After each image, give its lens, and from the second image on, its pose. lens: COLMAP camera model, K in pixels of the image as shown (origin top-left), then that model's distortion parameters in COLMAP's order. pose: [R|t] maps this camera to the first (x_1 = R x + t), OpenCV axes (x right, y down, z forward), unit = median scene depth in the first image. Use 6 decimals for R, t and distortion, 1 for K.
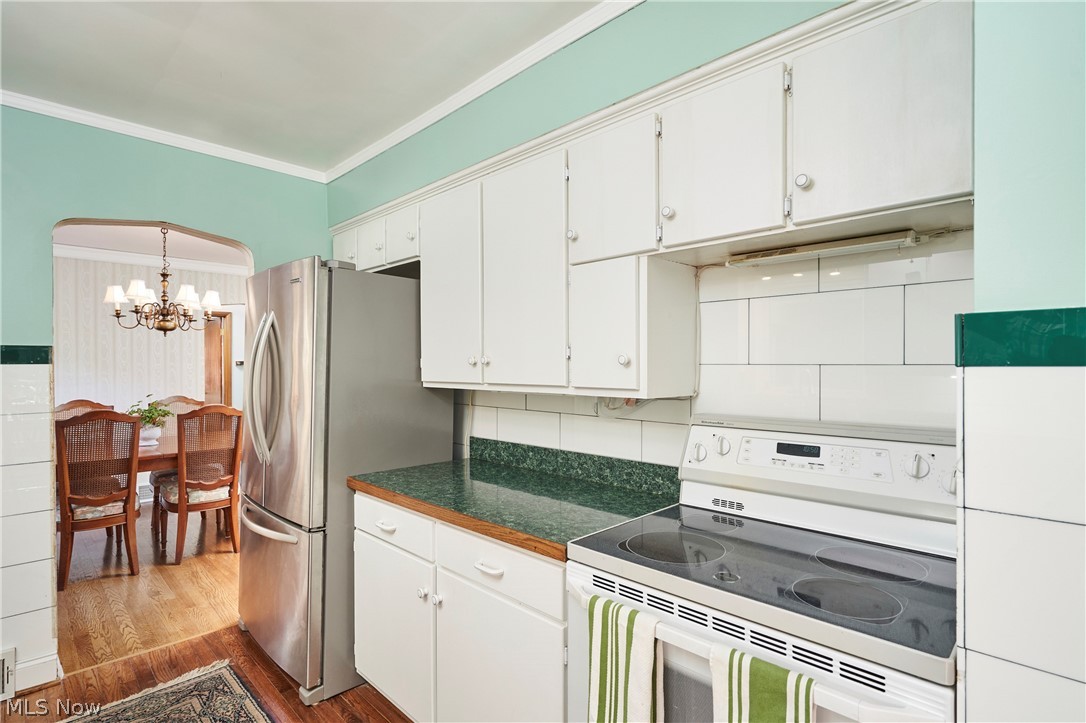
lens RADIAL K [[541.7, 0, 541.6], [0, 541.7, 363.5], [0, 0, 1]] dist [0.000323, -0.000487]
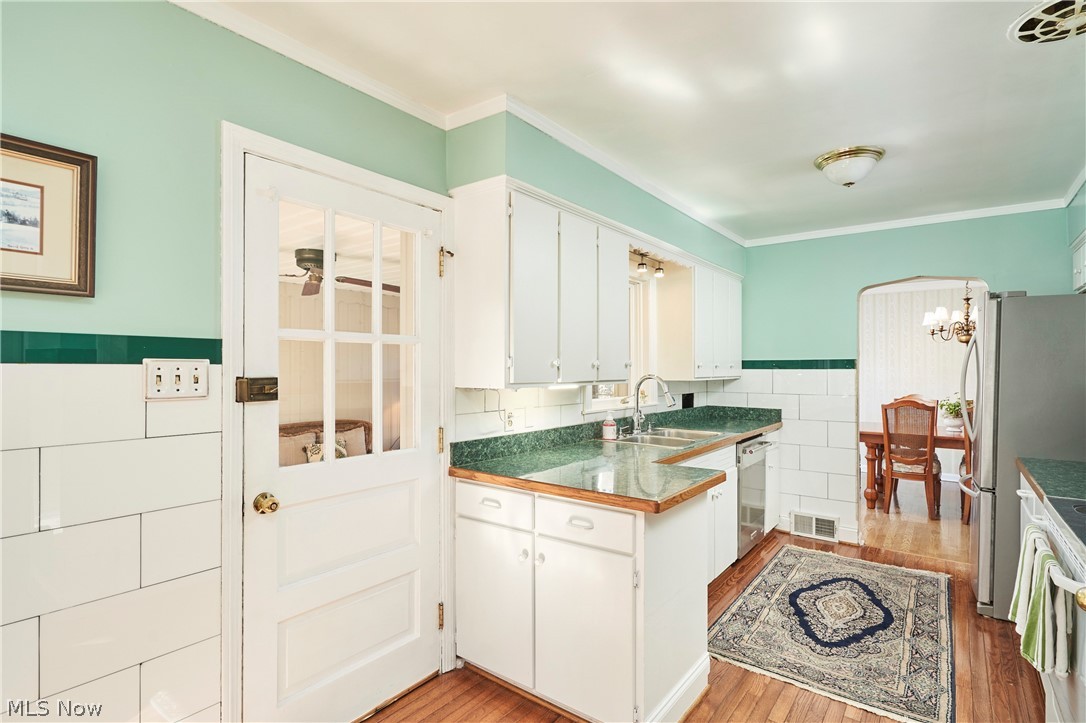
lens RADIAL K [[540.3, 0, 544.5], [0, 540.3, 366.3], [0, 0, 1]] dist [0.001378, 0.000569]
pose [[0.147540, -0.000659, -0.989056, 0.747255], [-0.003034, 0.999995, -0.001119, -0.002741], [0.989051, 0.003166, 0.147537, -0.303918]]
